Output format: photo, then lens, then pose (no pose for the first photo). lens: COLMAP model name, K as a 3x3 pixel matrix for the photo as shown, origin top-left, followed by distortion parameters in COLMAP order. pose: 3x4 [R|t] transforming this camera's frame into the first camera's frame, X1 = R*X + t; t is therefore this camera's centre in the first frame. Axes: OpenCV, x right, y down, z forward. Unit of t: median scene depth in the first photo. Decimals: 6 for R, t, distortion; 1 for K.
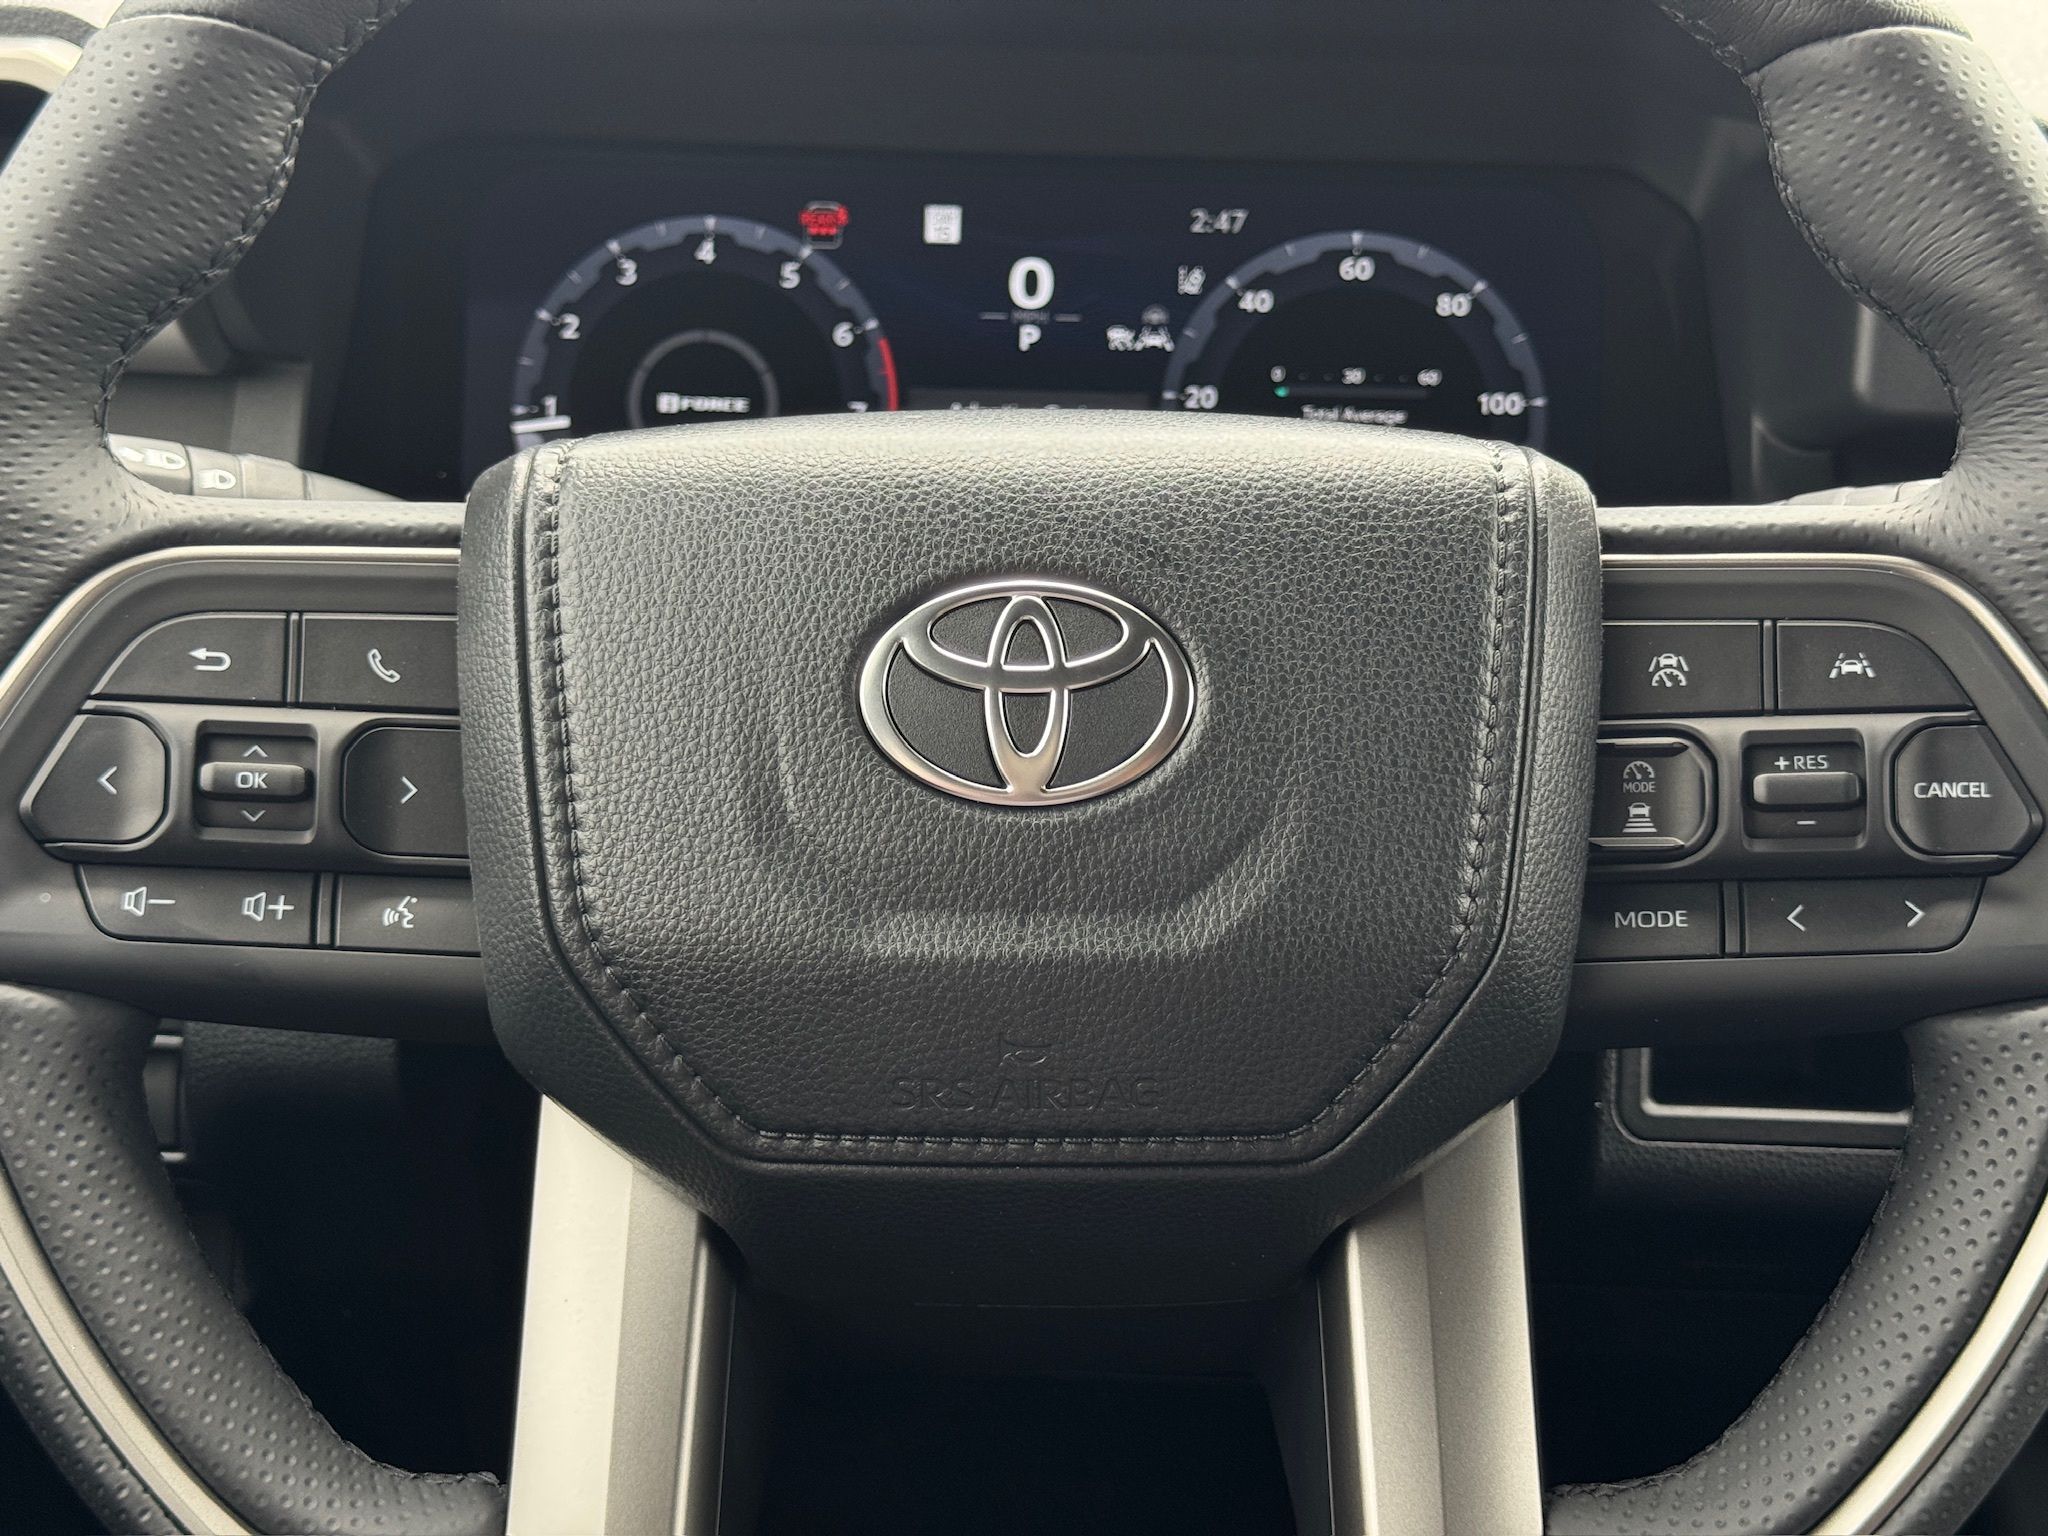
lens RADIAL K [[3106.4, 0, 1047.2], [0, 3106.4, 767.5], [0, 0, 1]] dist [0.185287, -0.028102]
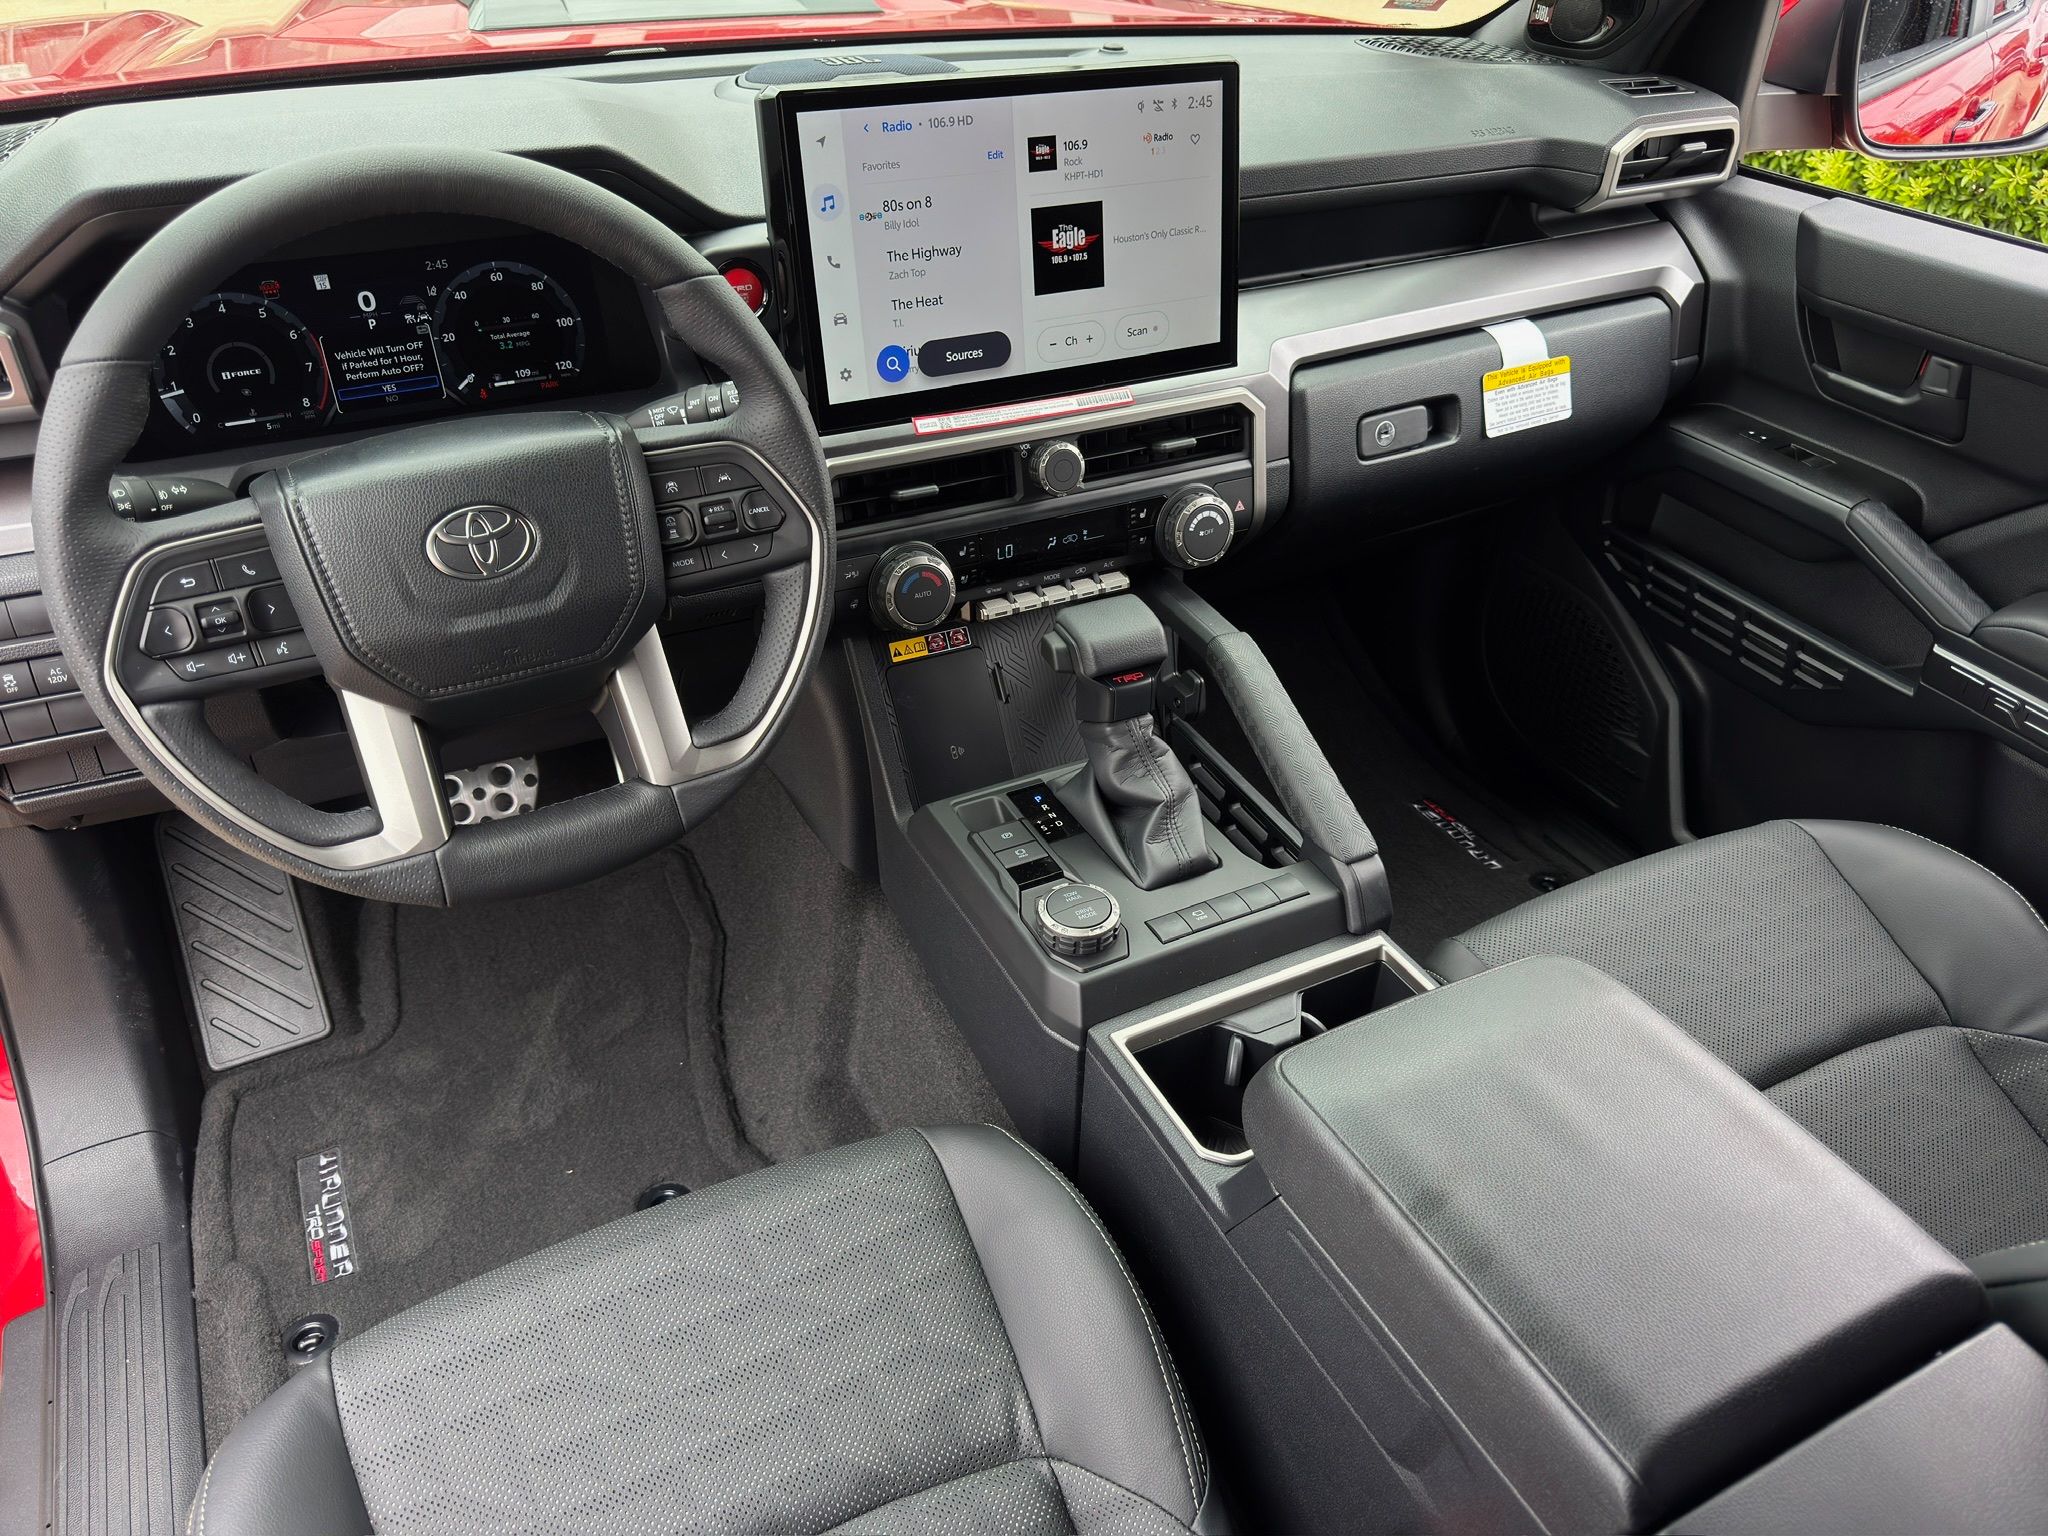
lens RADIAL K [[1421.2, 0, 1024.0], [0, 1421.2, 768.0], [0, 0, 1]] dist [0.003634, 0.002476]
pose [[0.883113, -0.271405, 0.382689, -0.130327], [0.128897, 0.924657, 0.358323, -0.248885], [-0.451107, -0.267112, 0.851560, -0.535434]]
